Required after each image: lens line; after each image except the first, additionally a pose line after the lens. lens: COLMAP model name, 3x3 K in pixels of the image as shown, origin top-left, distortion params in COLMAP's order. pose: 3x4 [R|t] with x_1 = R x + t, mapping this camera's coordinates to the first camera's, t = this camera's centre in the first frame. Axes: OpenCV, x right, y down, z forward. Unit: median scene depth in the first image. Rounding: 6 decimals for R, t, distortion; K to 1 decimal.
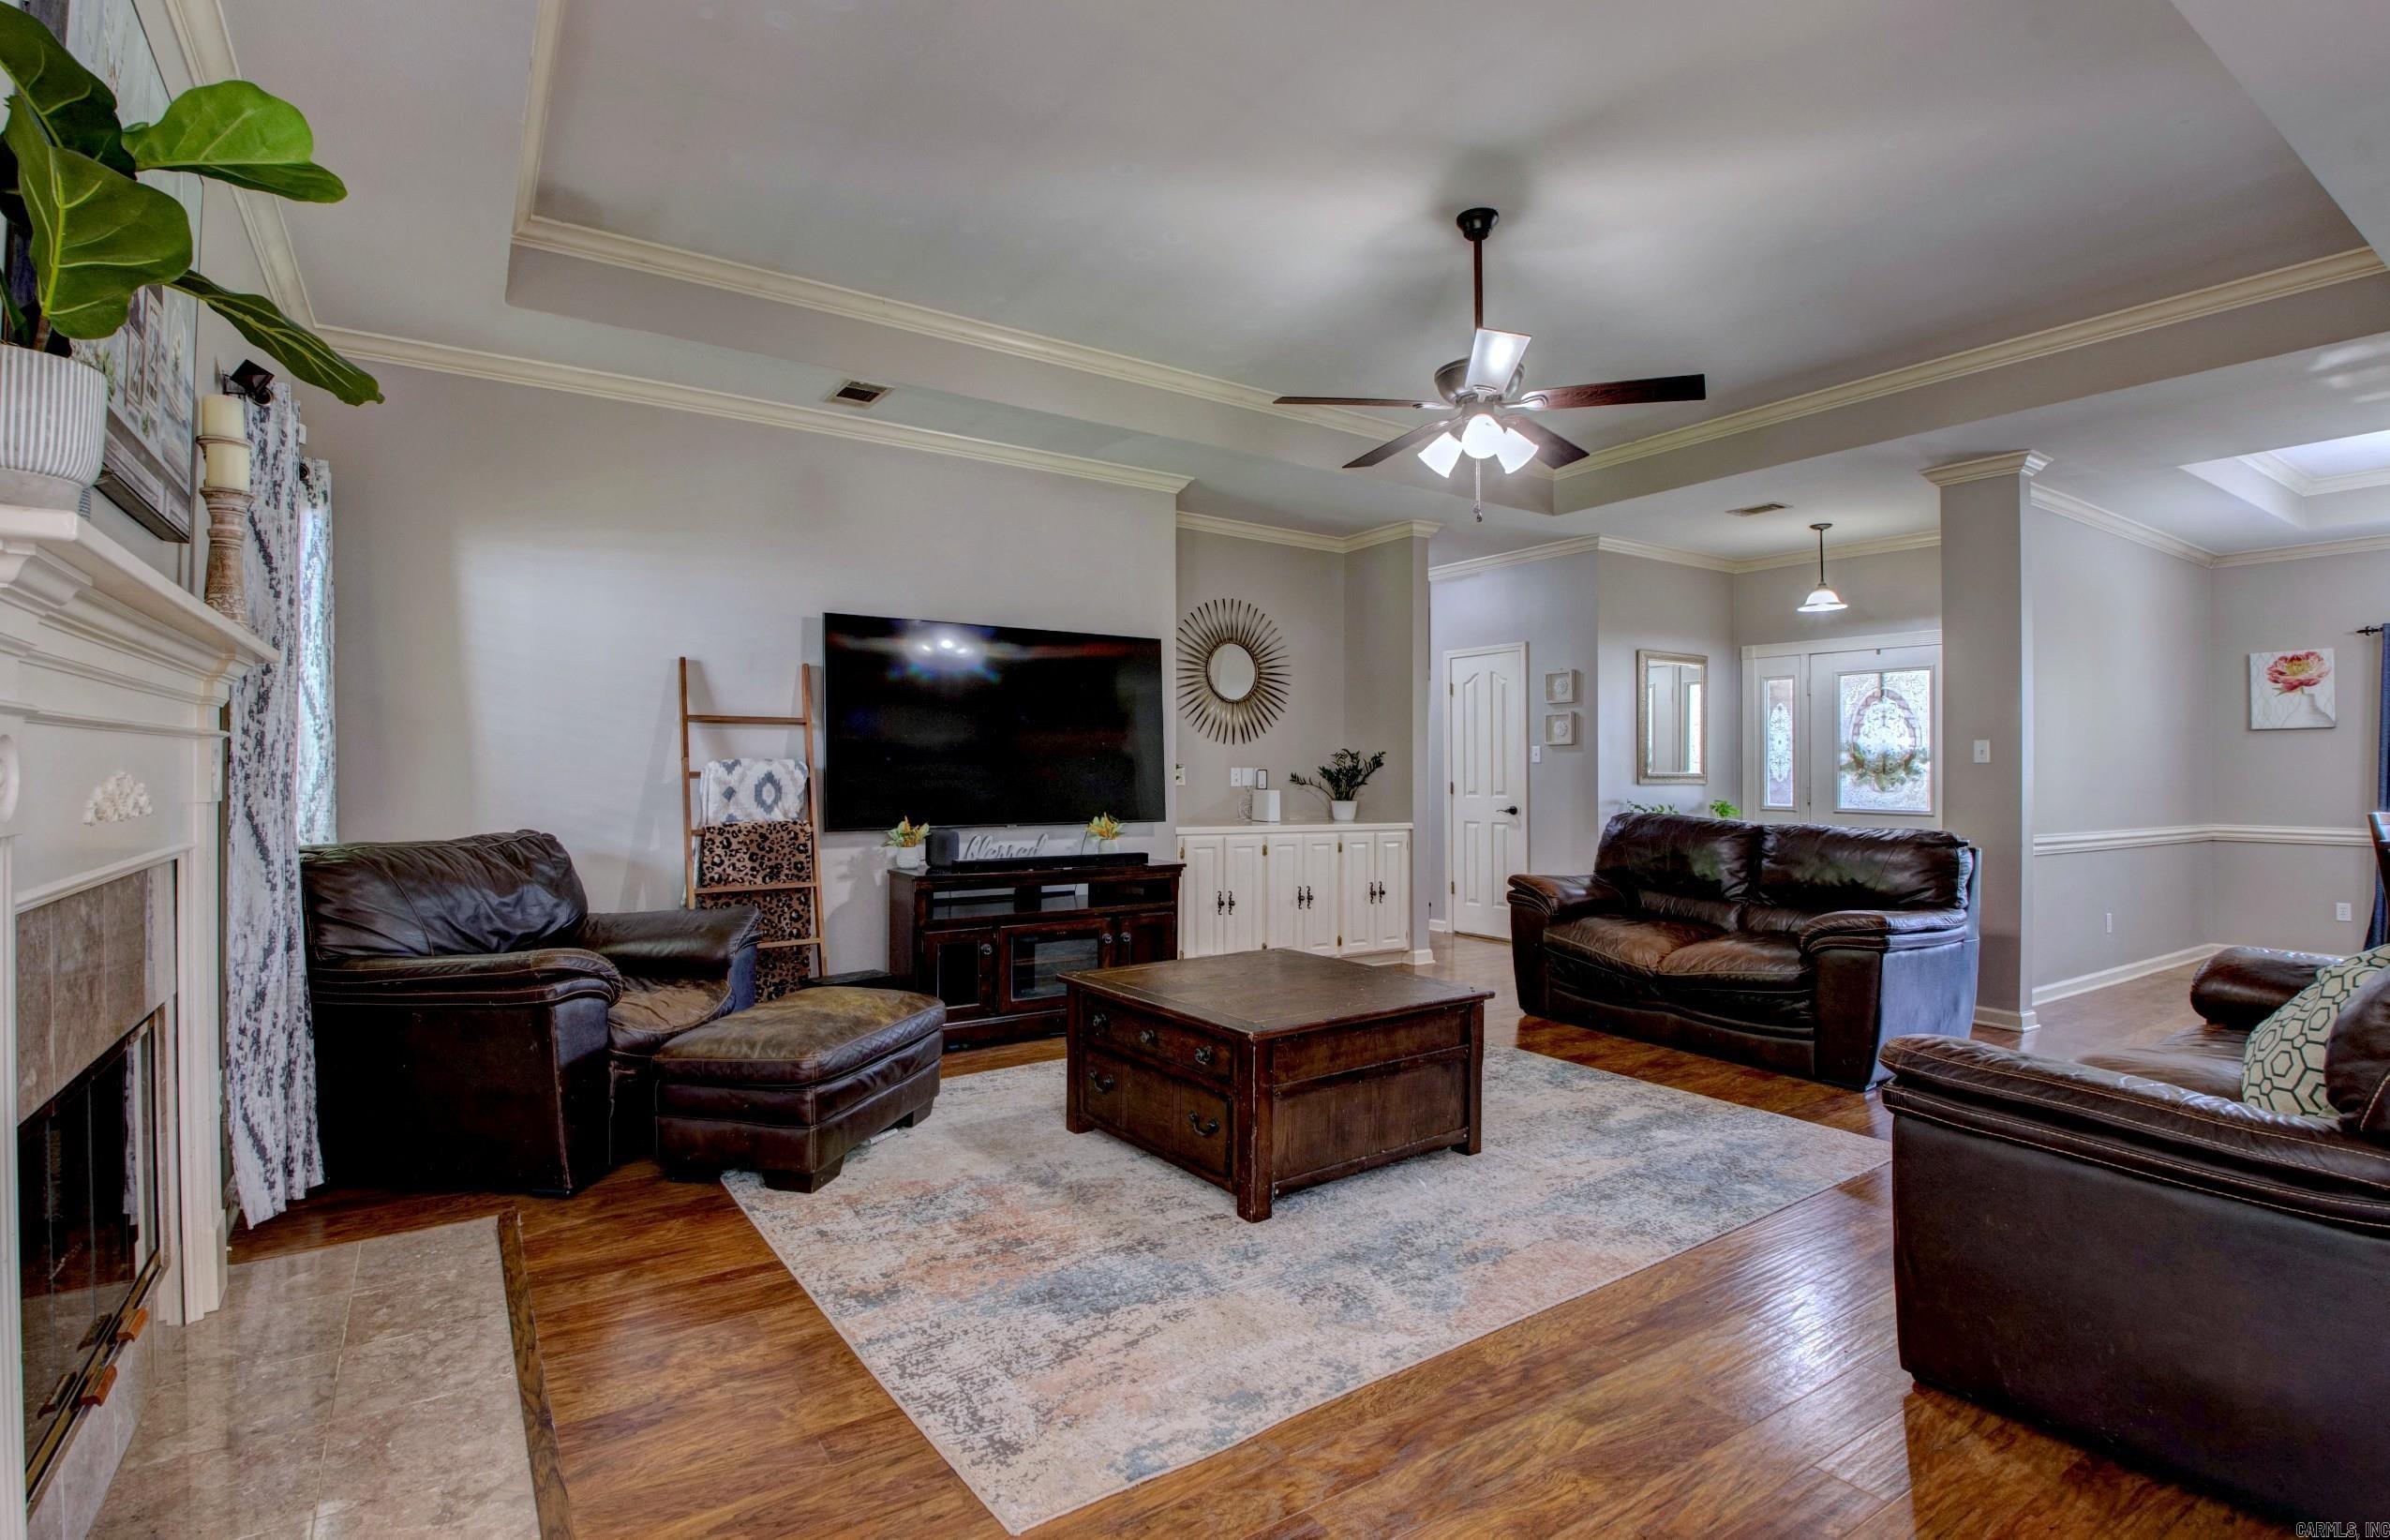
lens RADIAL K [[1118.3, 0, 1162.4], [0, 1118.3, 756.2], [0, 0, 1]] dist [0.000088, -0.011939]
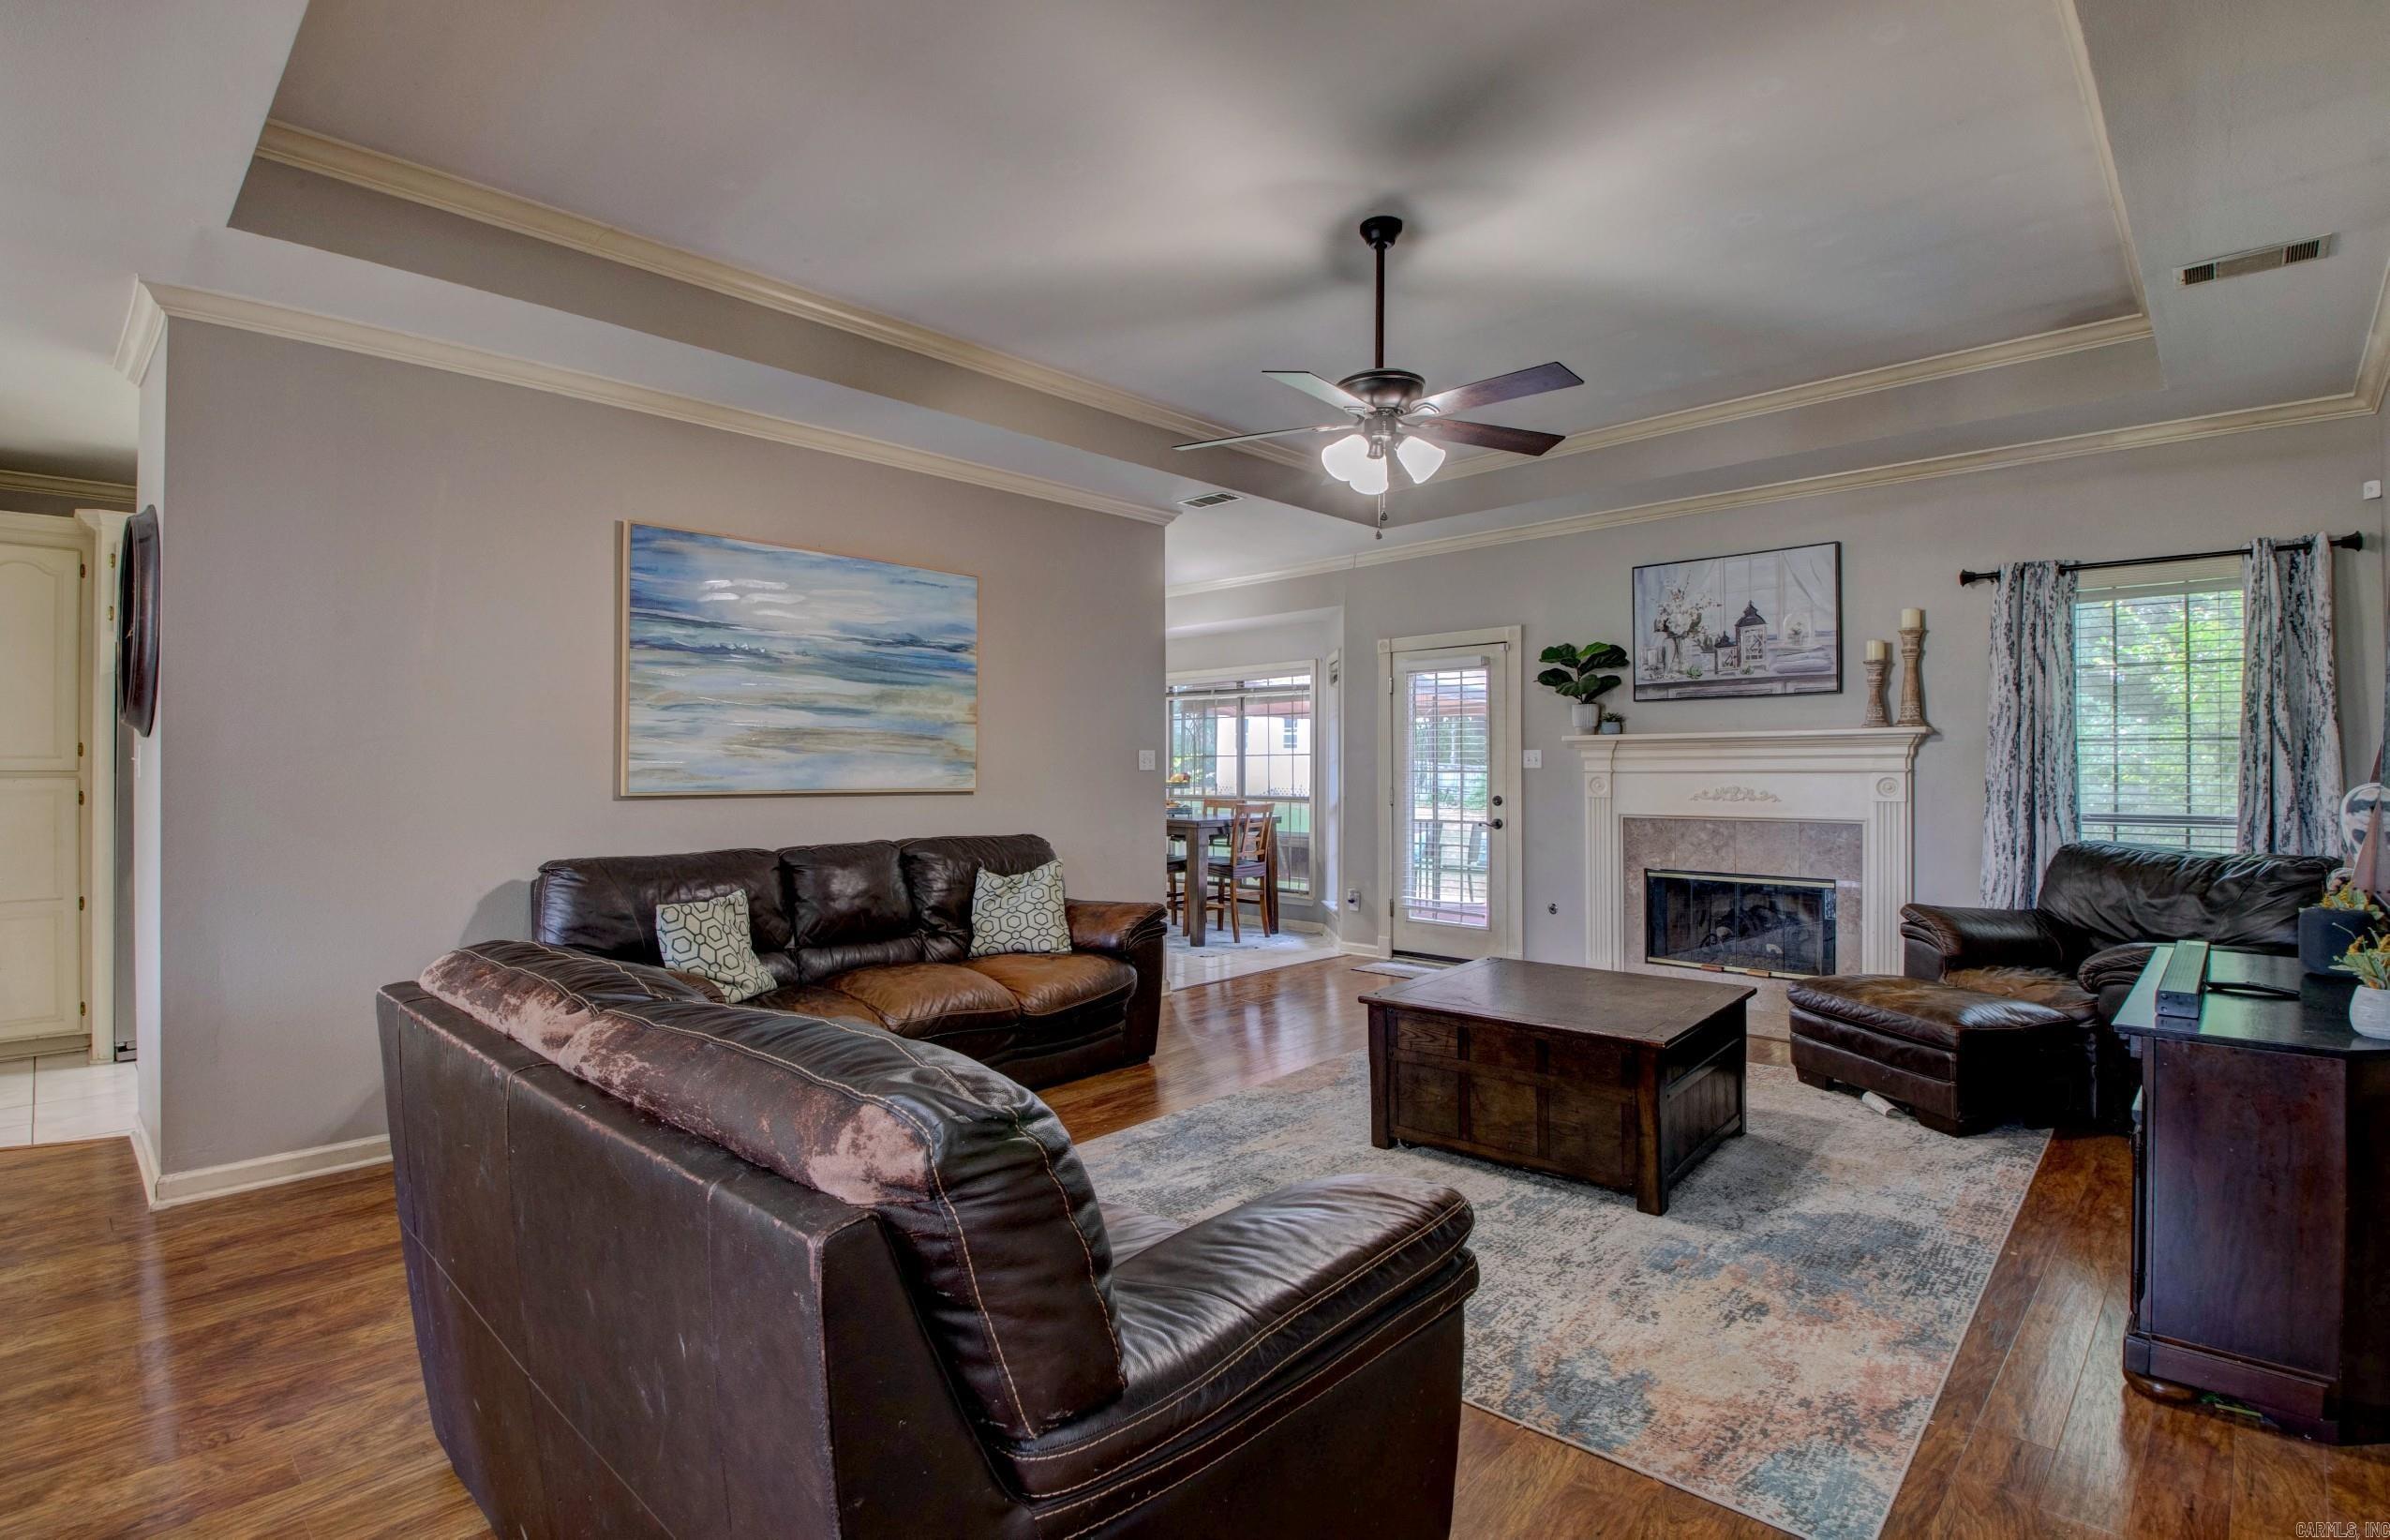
lens RADIAL K [[1118.3, 0, 1157.3], [0, 1118.3, 766.4], [0, 0, 1]] dist [0.000088, -0.011939]
pose [[-0.978562, -0.003645, -0.205920, 0.634806], [-0.000685, 0.999895, -0.014443, 0.002143], [0.205951, -0.013992, -0.978462, 1.800826]]
